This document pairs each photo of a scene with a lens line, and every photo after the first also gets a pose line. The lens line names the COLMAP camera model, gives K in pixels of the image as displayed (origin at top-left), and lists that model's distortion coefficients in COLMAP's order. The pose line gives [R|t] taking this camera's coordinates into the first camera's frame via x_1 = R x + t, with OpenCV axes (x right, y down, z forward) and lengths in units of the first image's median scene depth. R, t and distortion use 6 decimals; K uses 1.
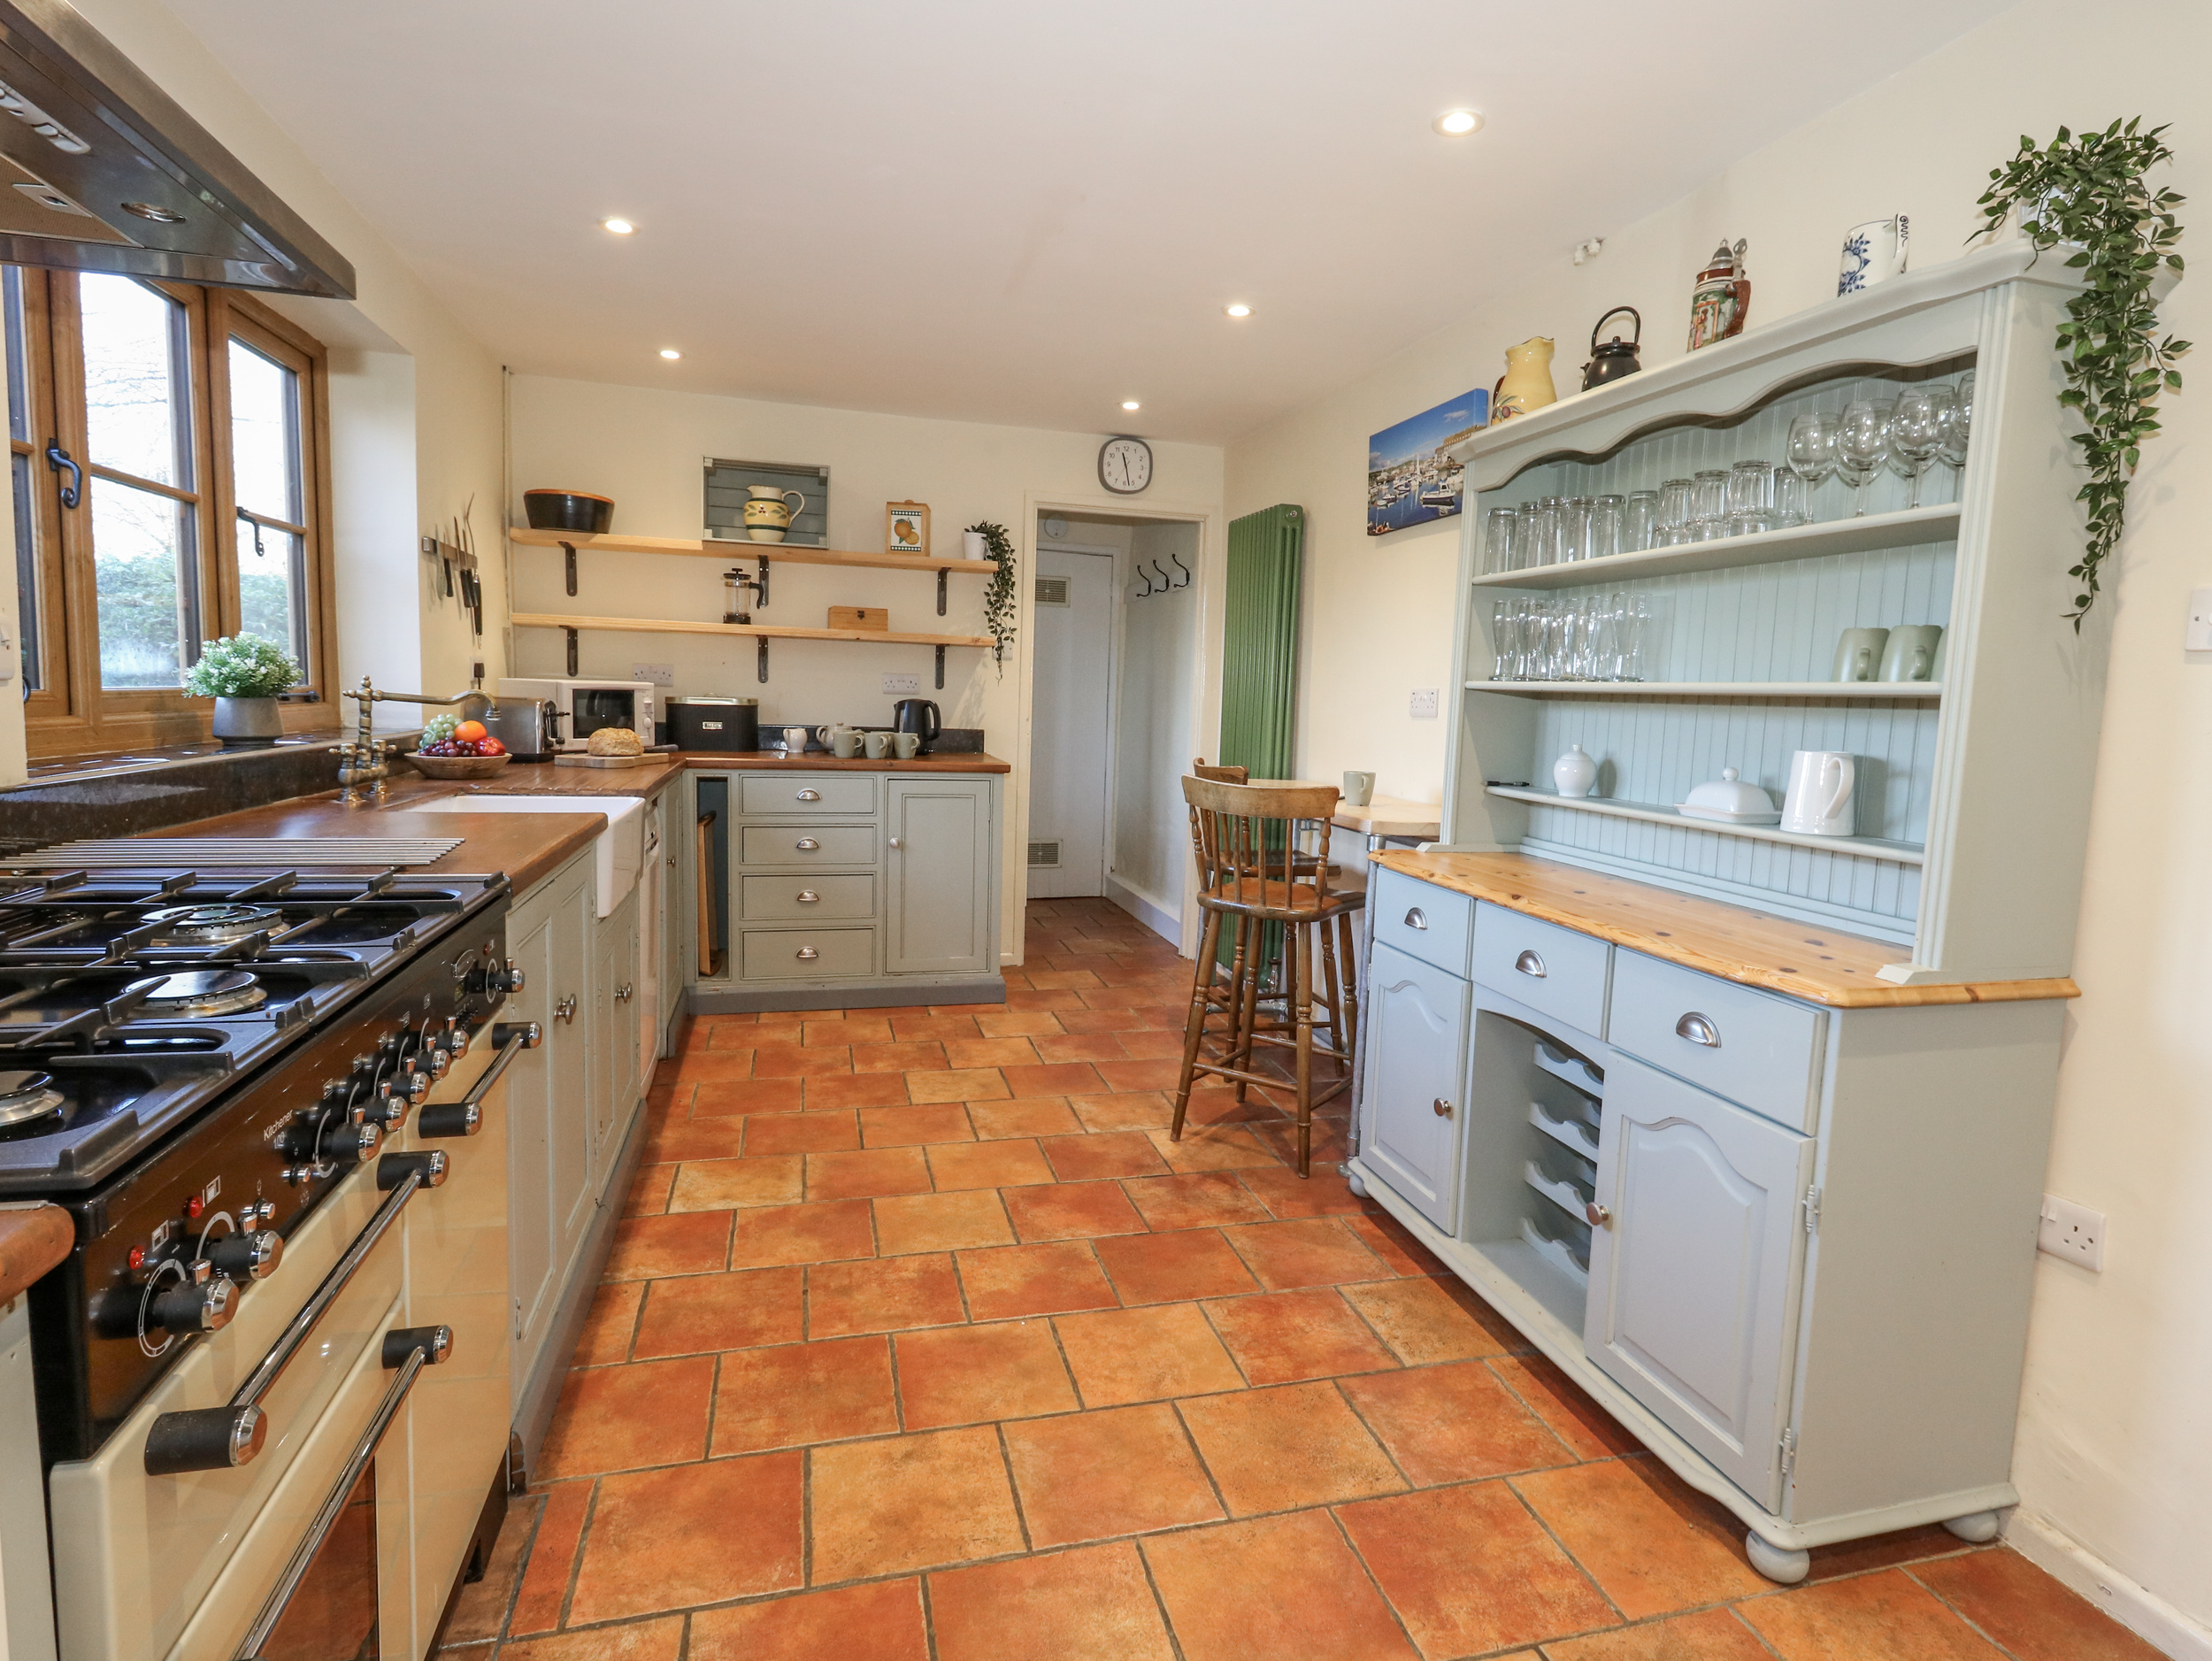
lens RADIAL K [[1237.2, 0, 1150.9], [0, 1237.2, 827.6], [0, 0, 1]] dist [-0.005780, -0.001610]
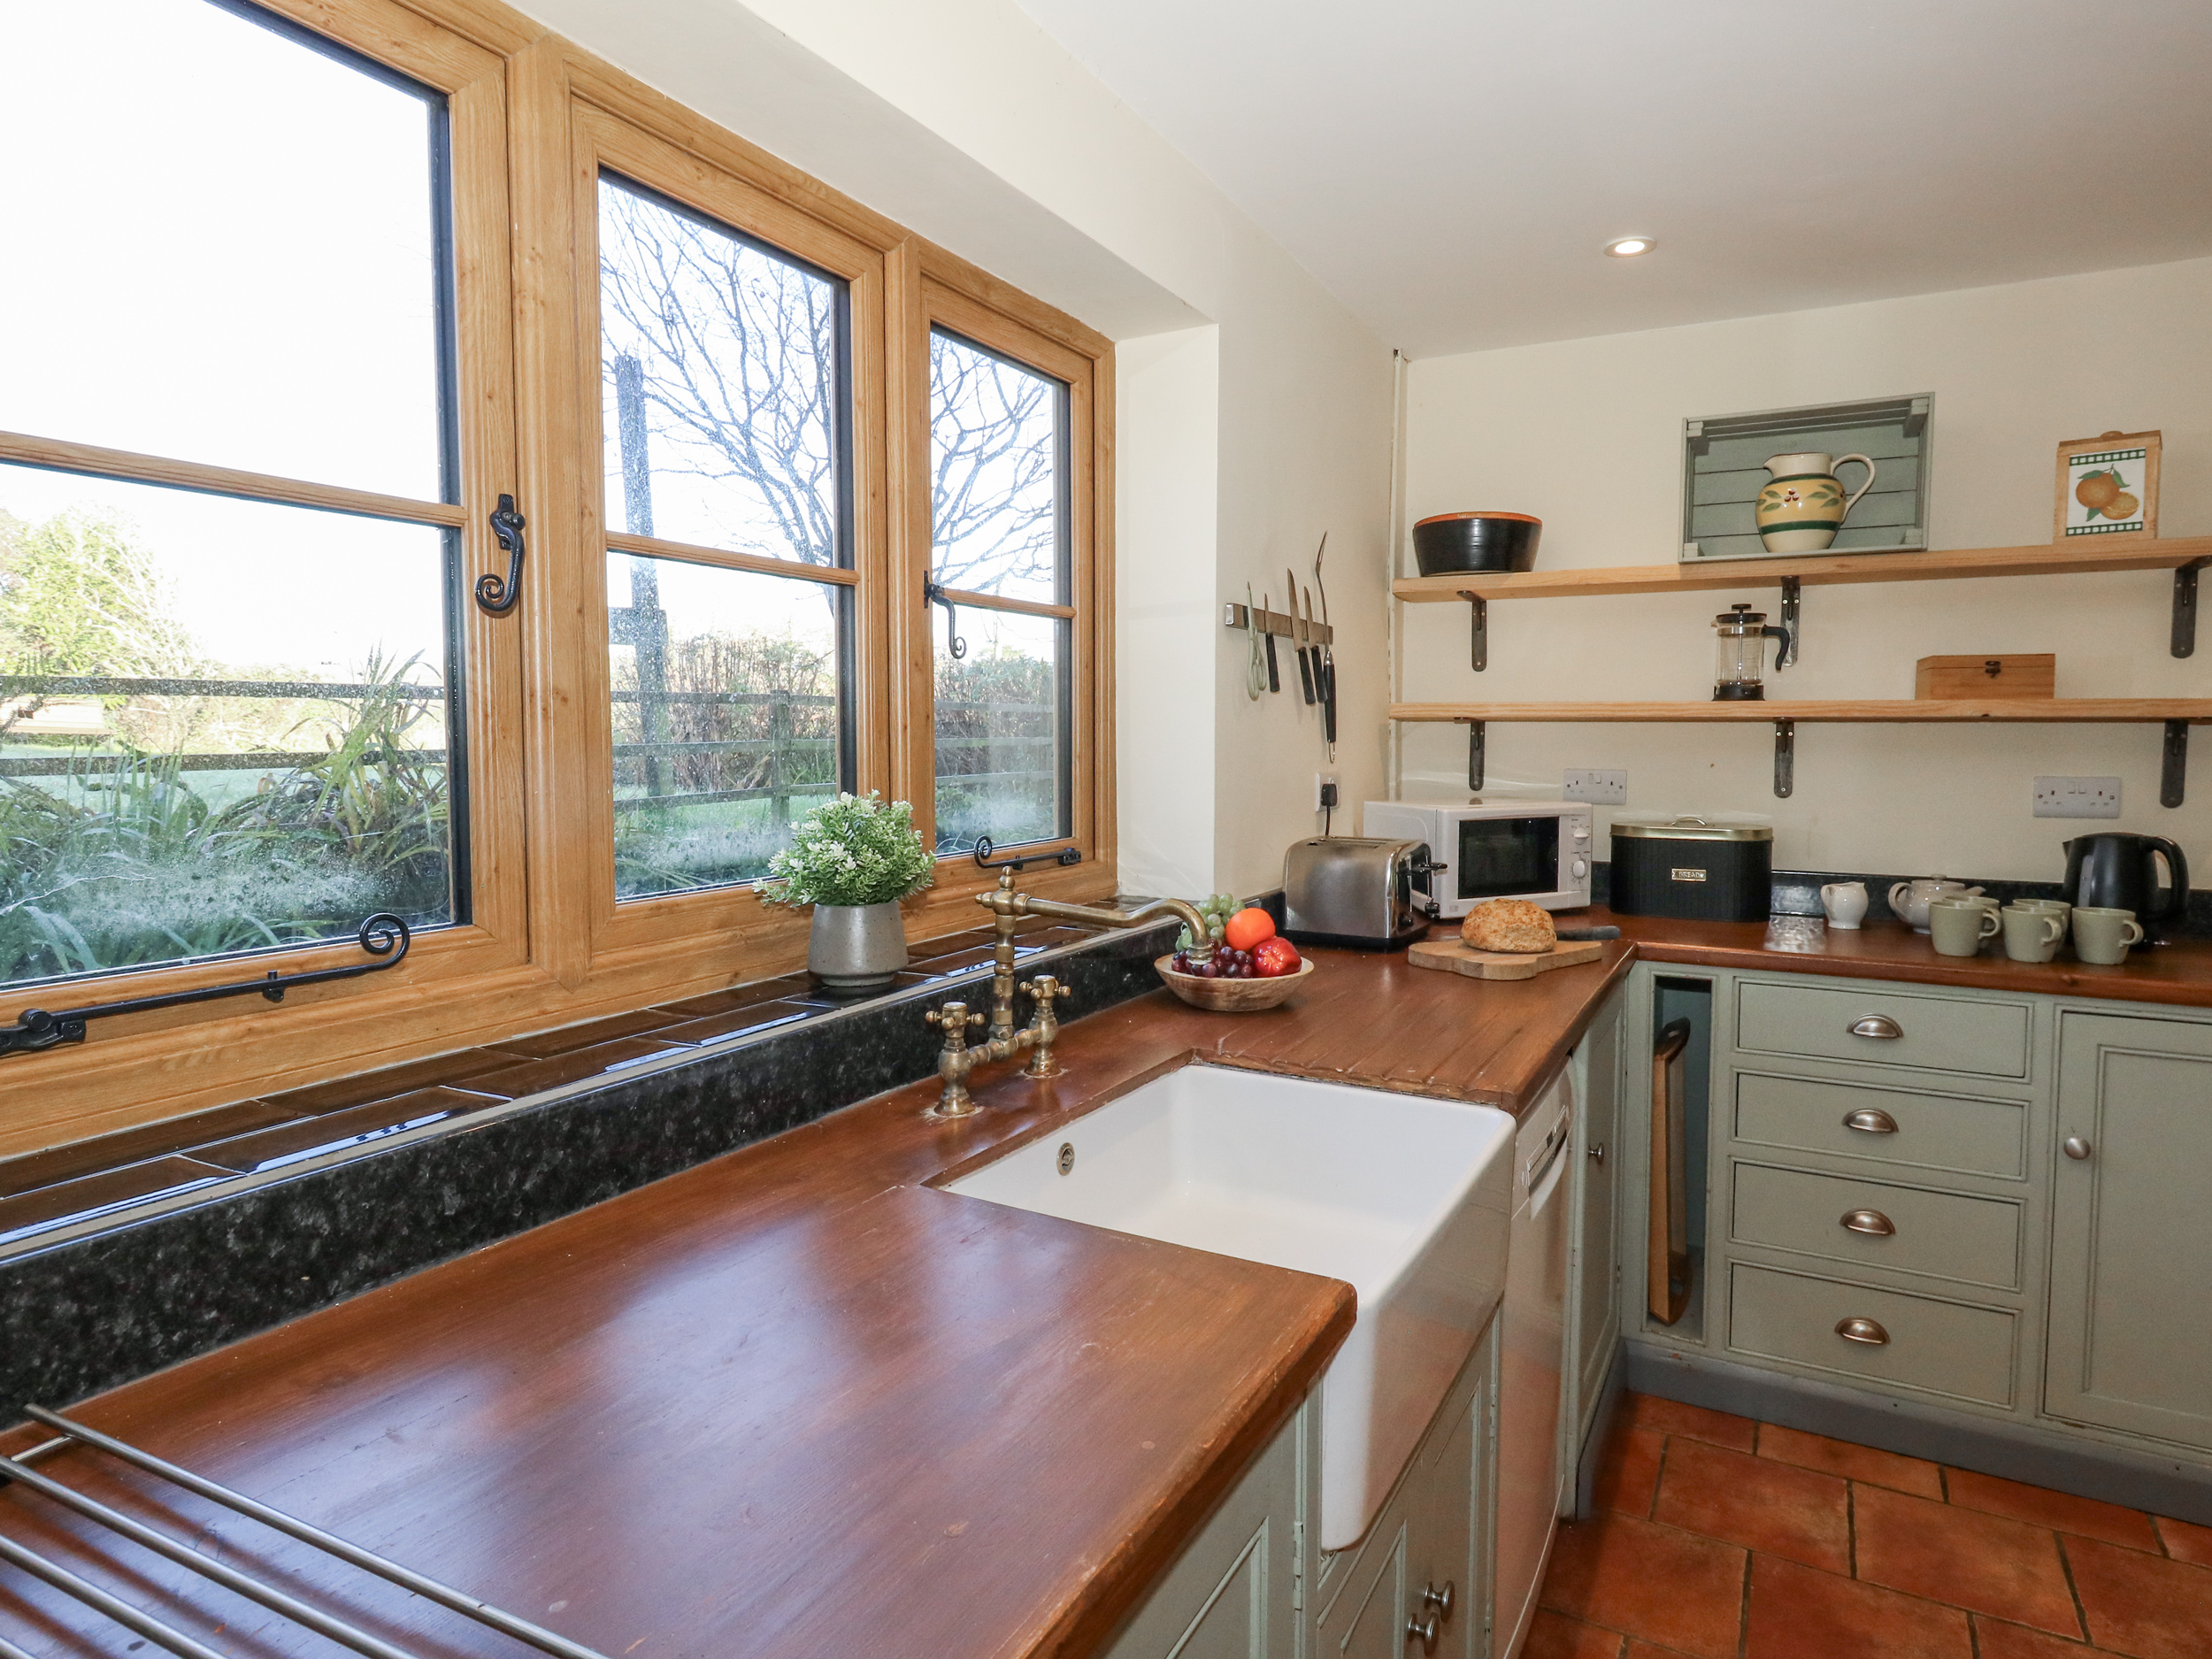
lens RADIAL K [[1340.2, 0, 1106.0], [0, 1340.2, 829.5], [0, 0, 1]] dist [-0.001691, 0.003284]
pose [[0.724078, 0.011967, -0.689614, -0.122766], [-0.046645, 0.998410, -0.031650, -0.074760], [0.688139, 0.055084, 0.723485, 0.366616]]
